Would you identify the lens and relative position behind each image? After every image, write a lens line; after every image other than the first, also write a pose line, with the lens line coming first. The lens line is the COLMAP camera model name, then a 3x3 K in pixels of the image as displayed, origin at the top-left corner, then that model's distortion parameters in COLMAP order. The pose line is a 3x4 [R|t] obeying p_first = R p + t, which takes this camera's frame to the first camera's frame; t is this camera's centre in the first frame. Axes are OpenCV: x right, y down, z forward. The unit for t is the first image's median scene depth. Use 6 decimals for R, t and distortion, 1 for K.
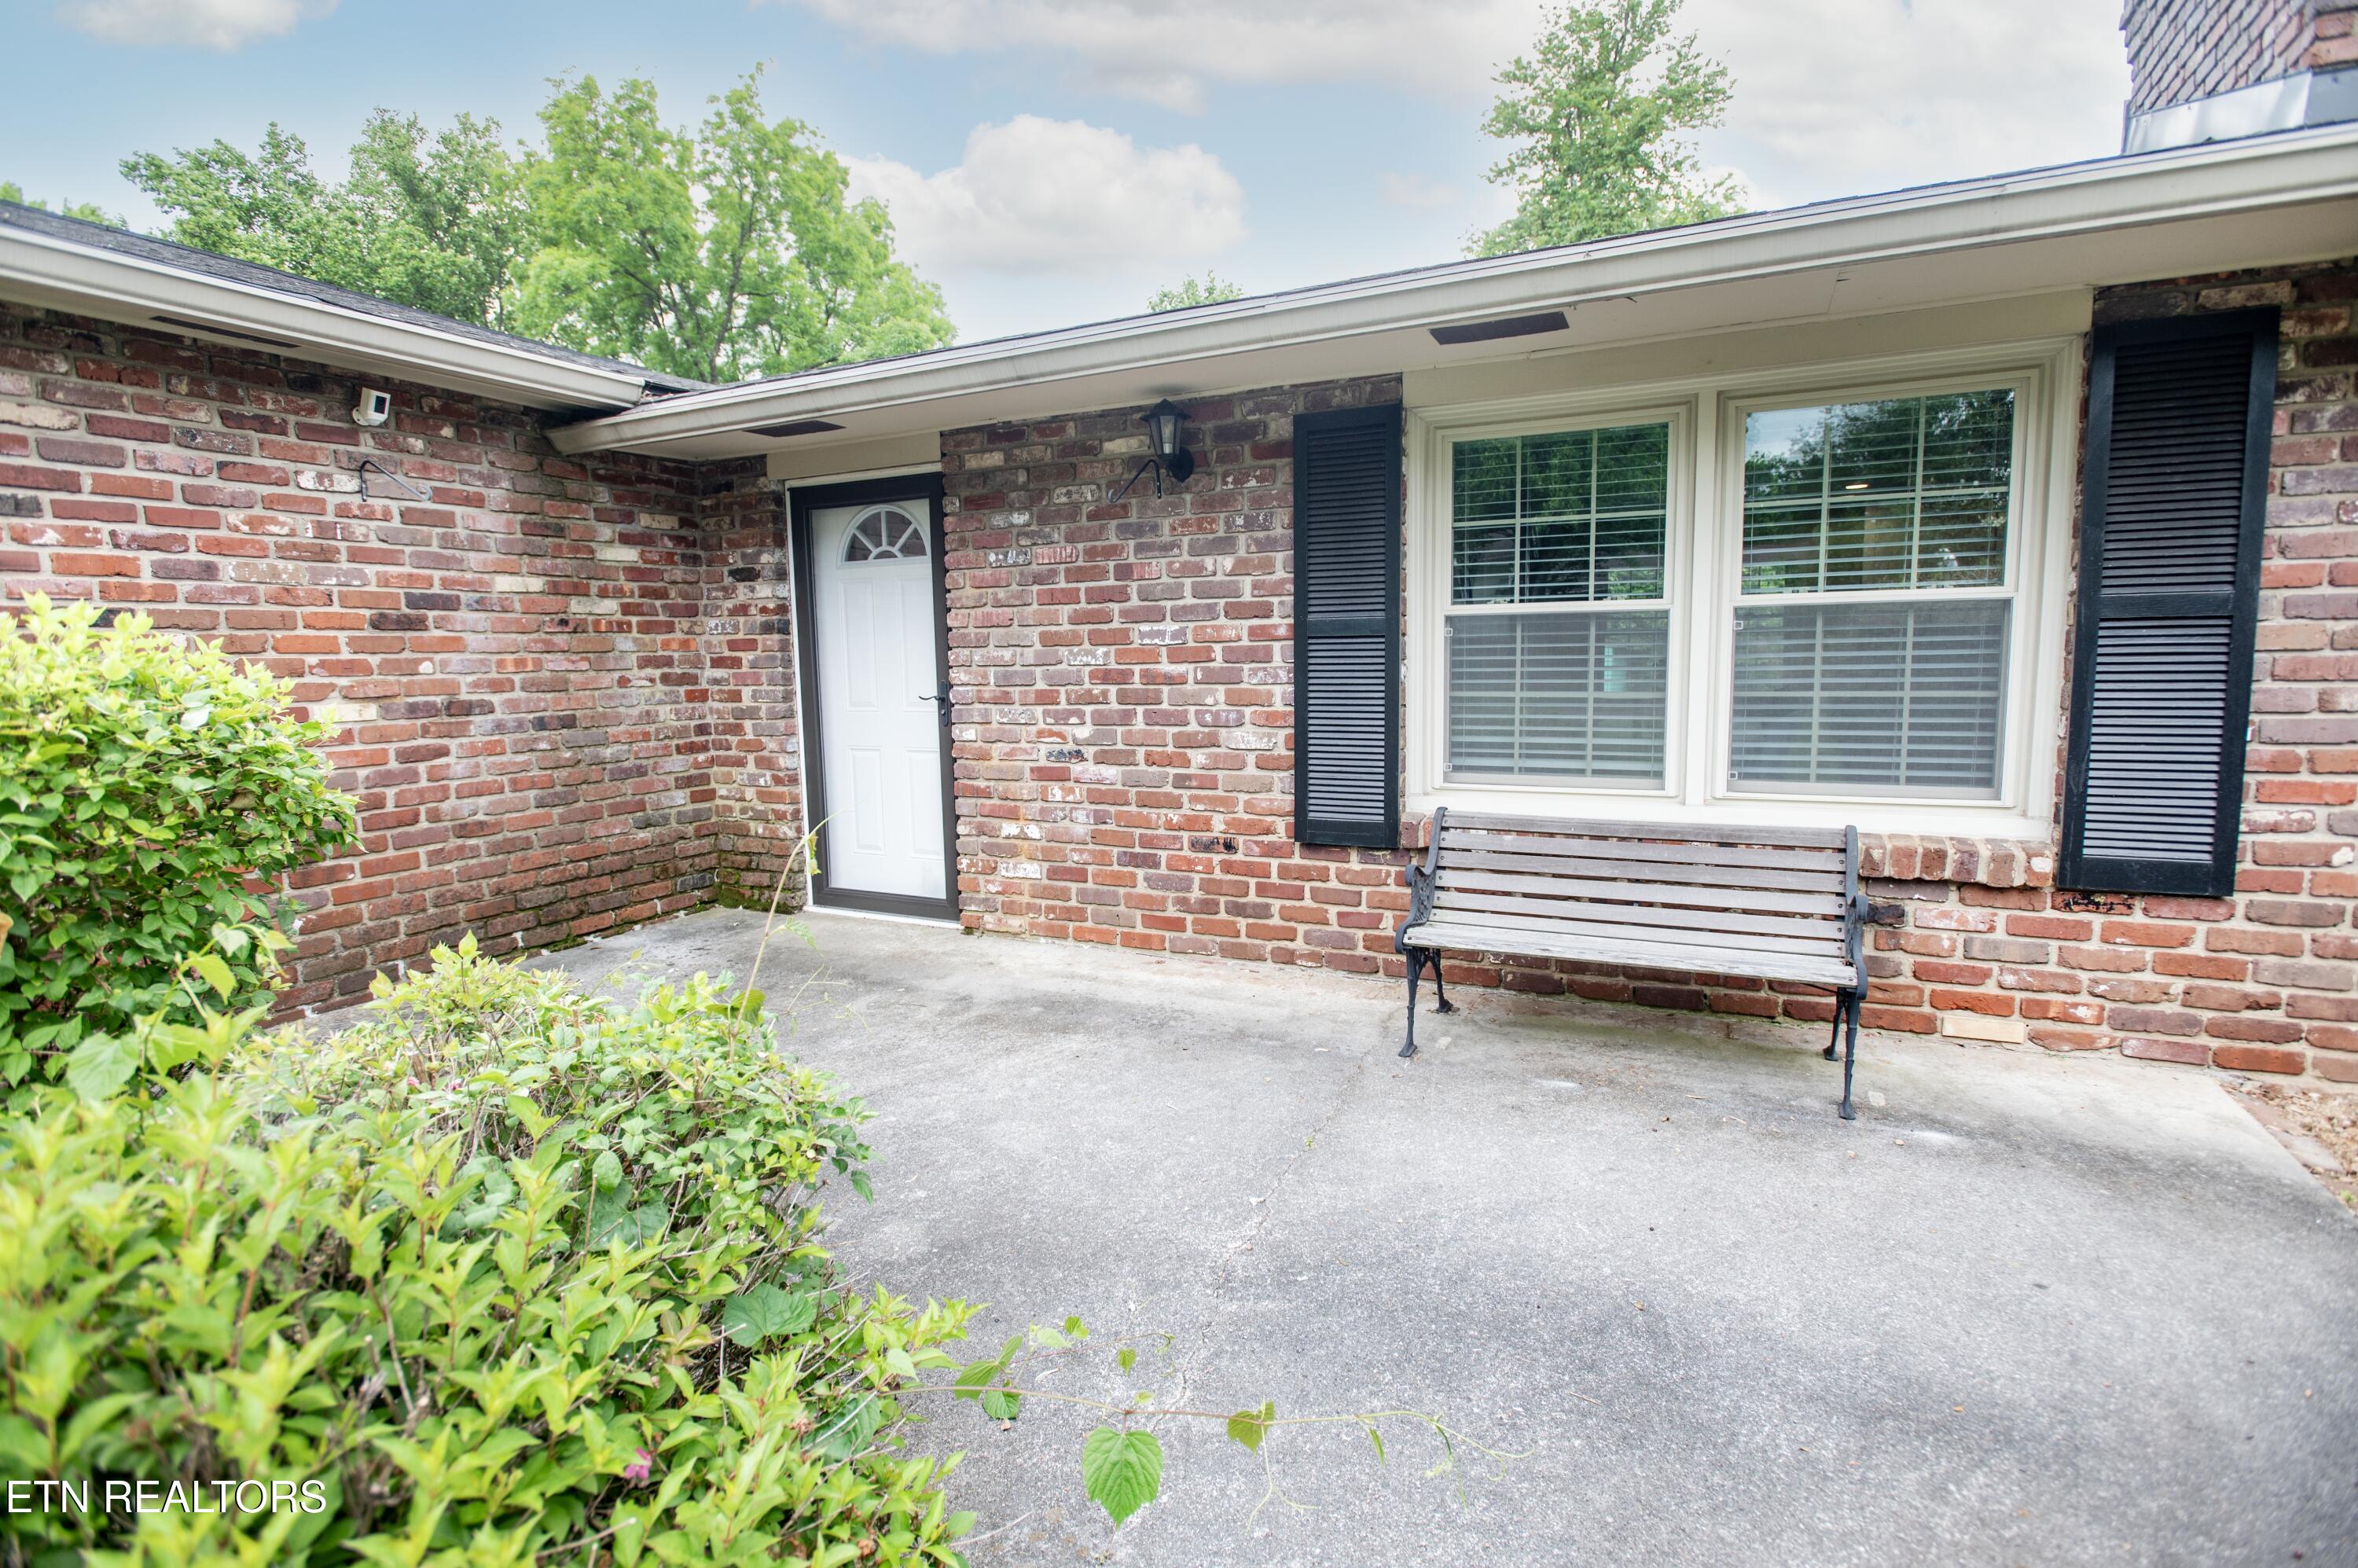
lens RADIAL K [[1127.5, 0, 1179.0], [0, 1127.5, 784.0], [0, 0, 1]] dist [-0.011266, 0.000112]
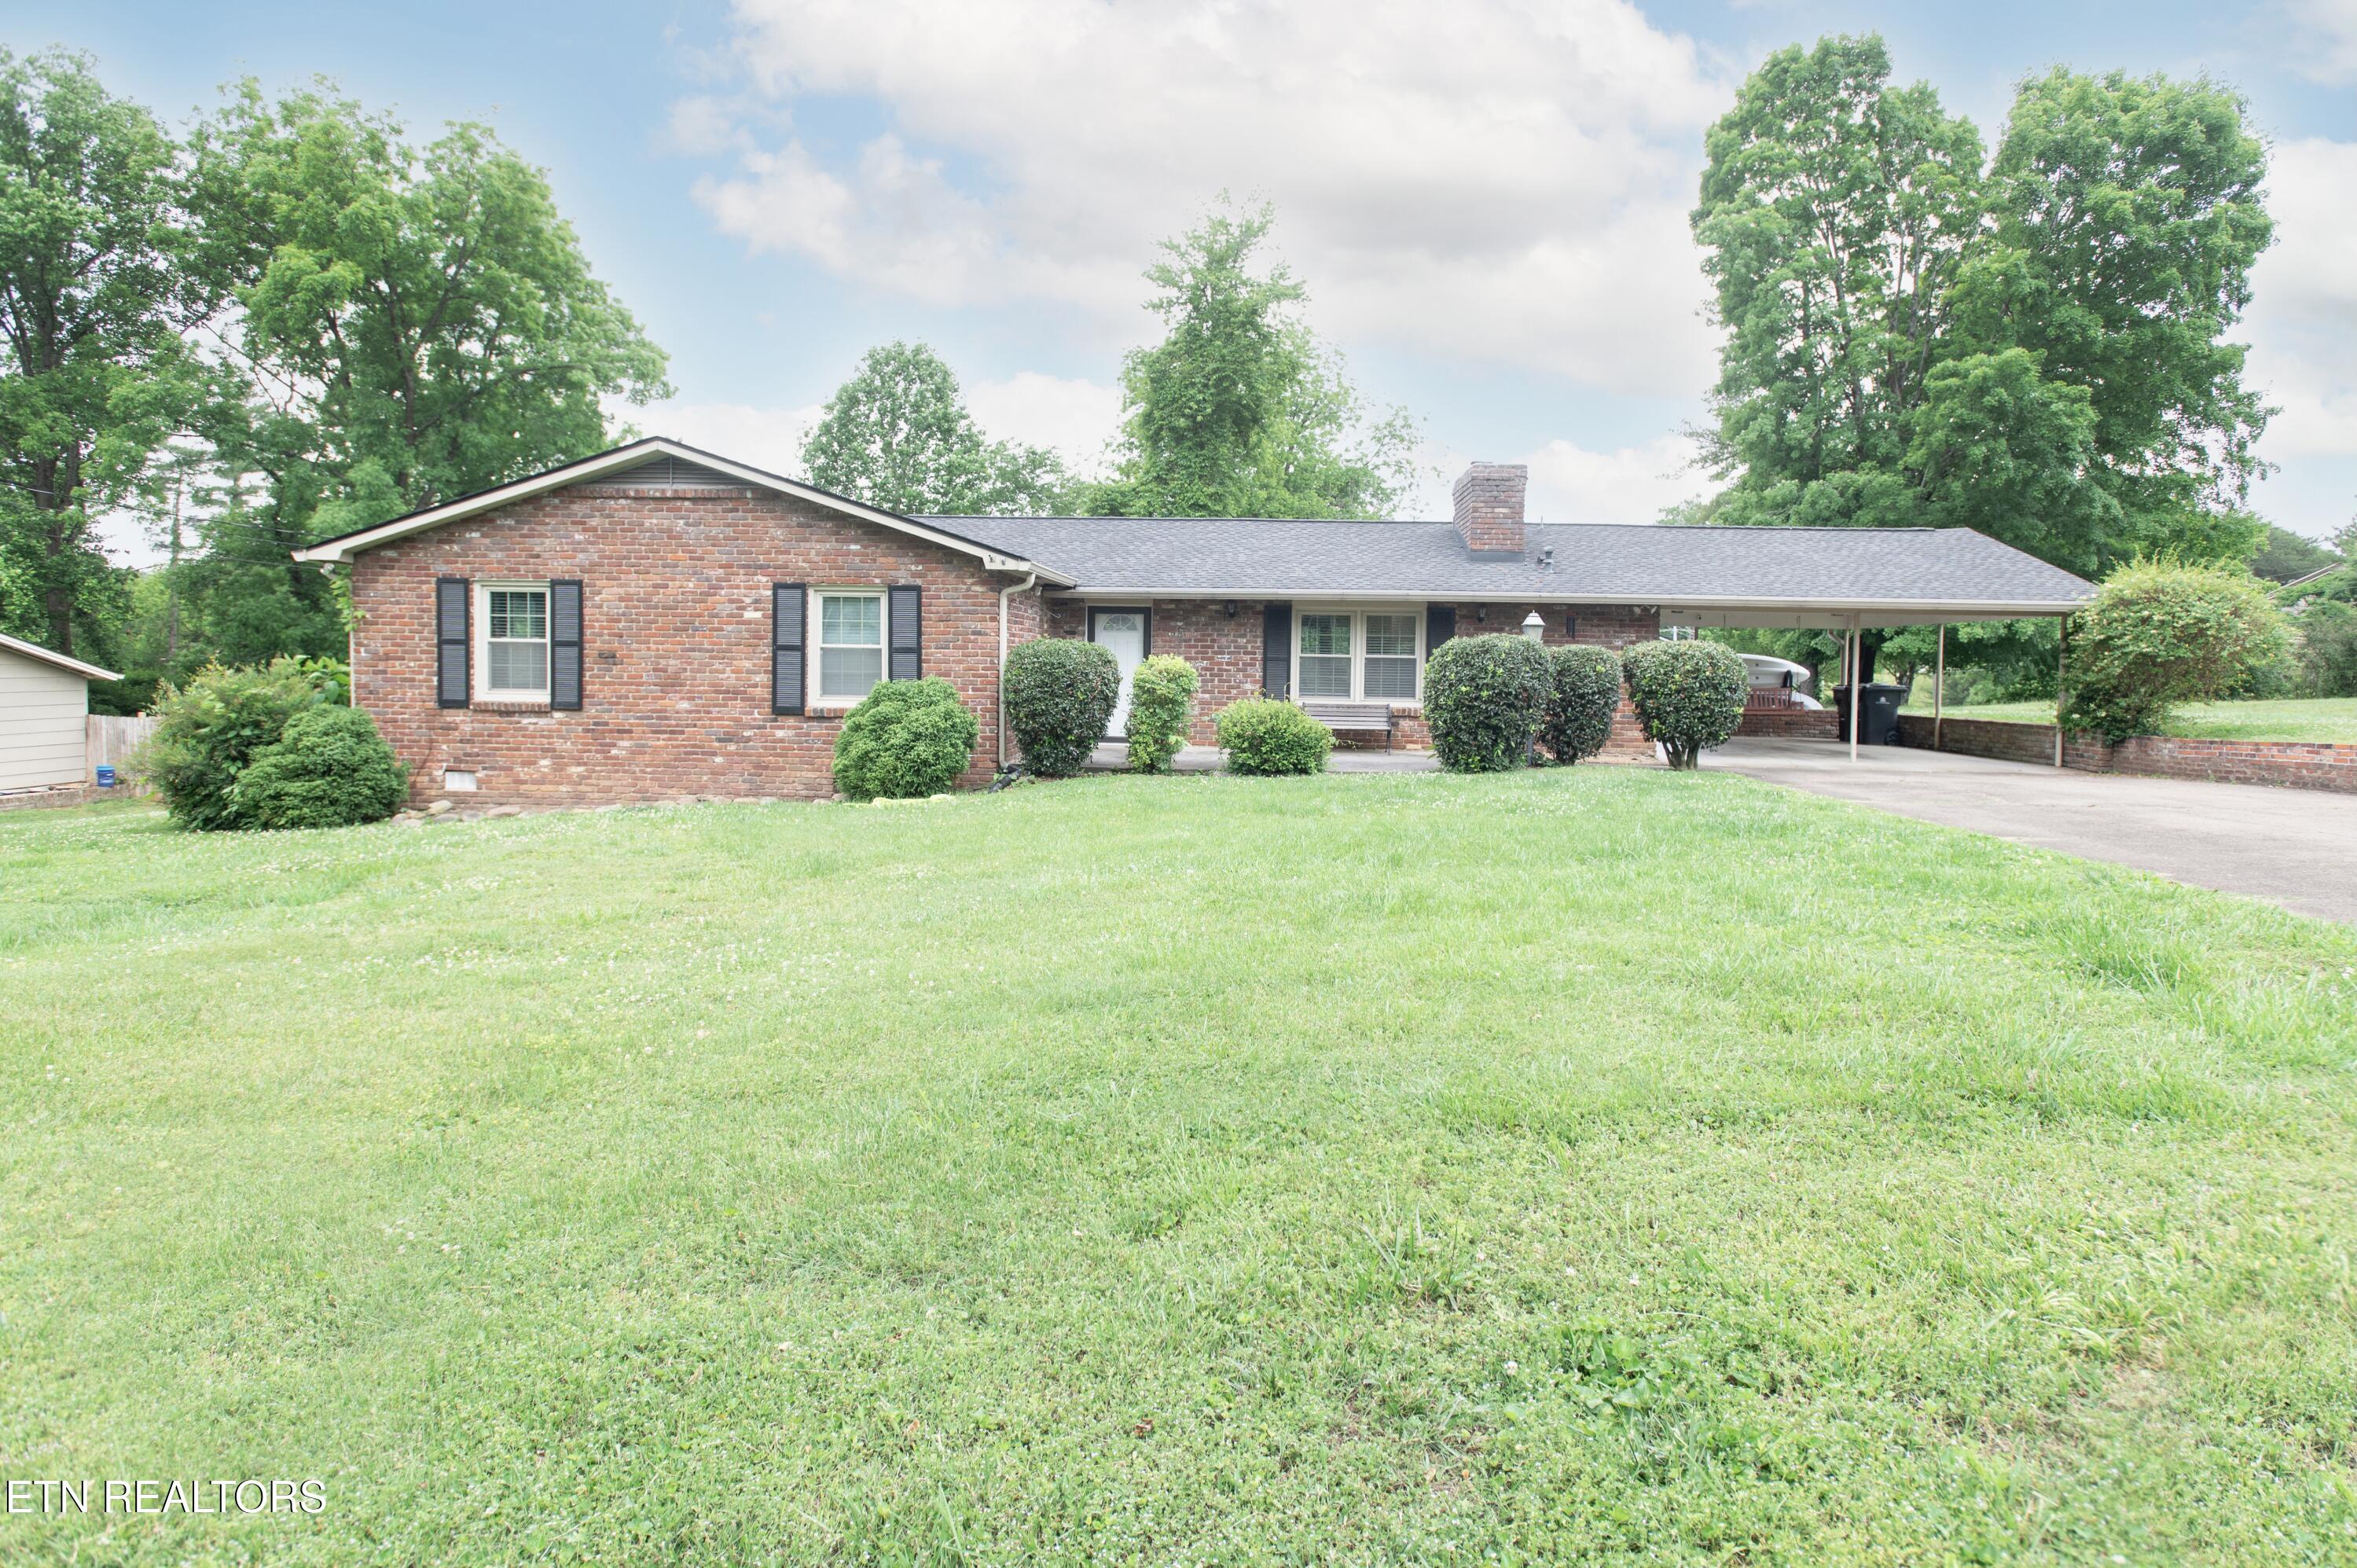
lens RADIAL K [[1195.6, 0, 1182.7], [0, 1195.6, 693.9], [0, 0, 1]] dist [-0.013680, -0.000077]
pose [[0.932794, 0.020255, 0.359840, -1.391741], [0.009340, 0.996726, -0.080316, 0.266435], [-0.360289, 0.078279, 0.929551, -2.318514]]
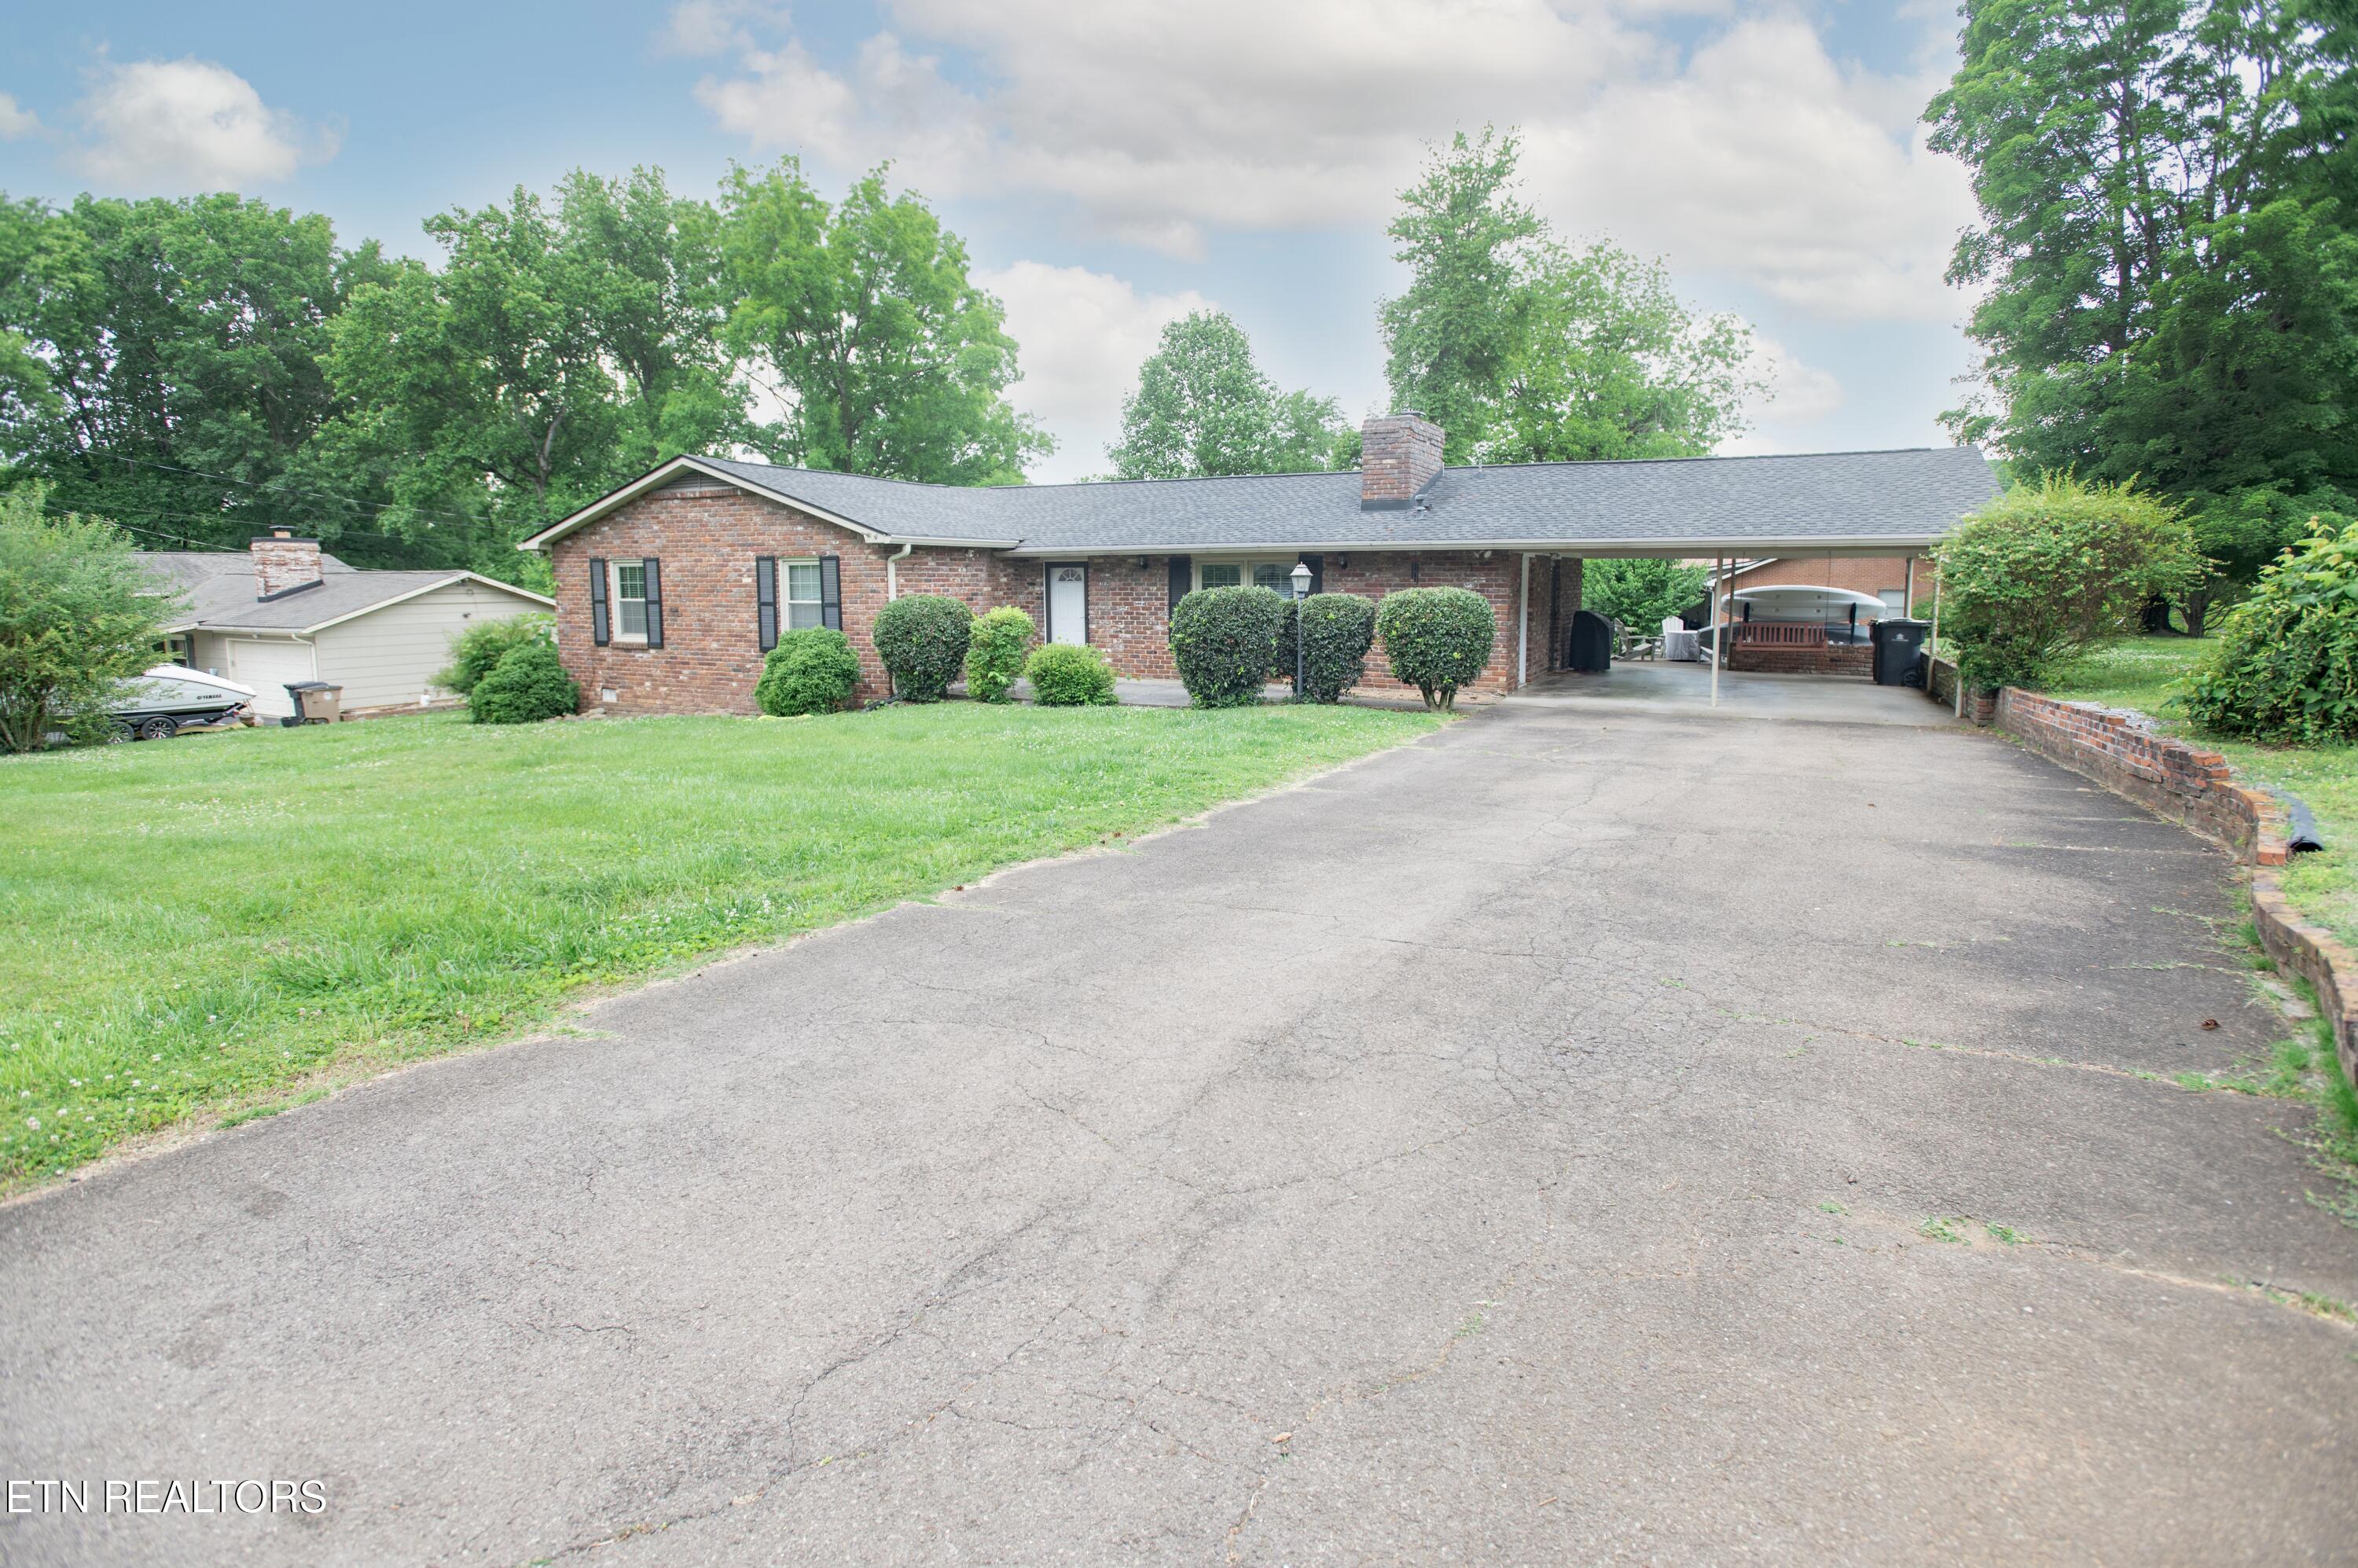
lens RADIAL K [[1073.0, 0, 1172.3], [0, 1073.0, 705.9], [0, 0, 1]] dist [-0.016147, 0.000054]
pose [[0.999680, 0.015663, -0.019859, 0.176811], [-0.015555, 0.999863, 0.005606, 0.213062], [0.019944, -0.005295, 0.999787, -2.832846]]
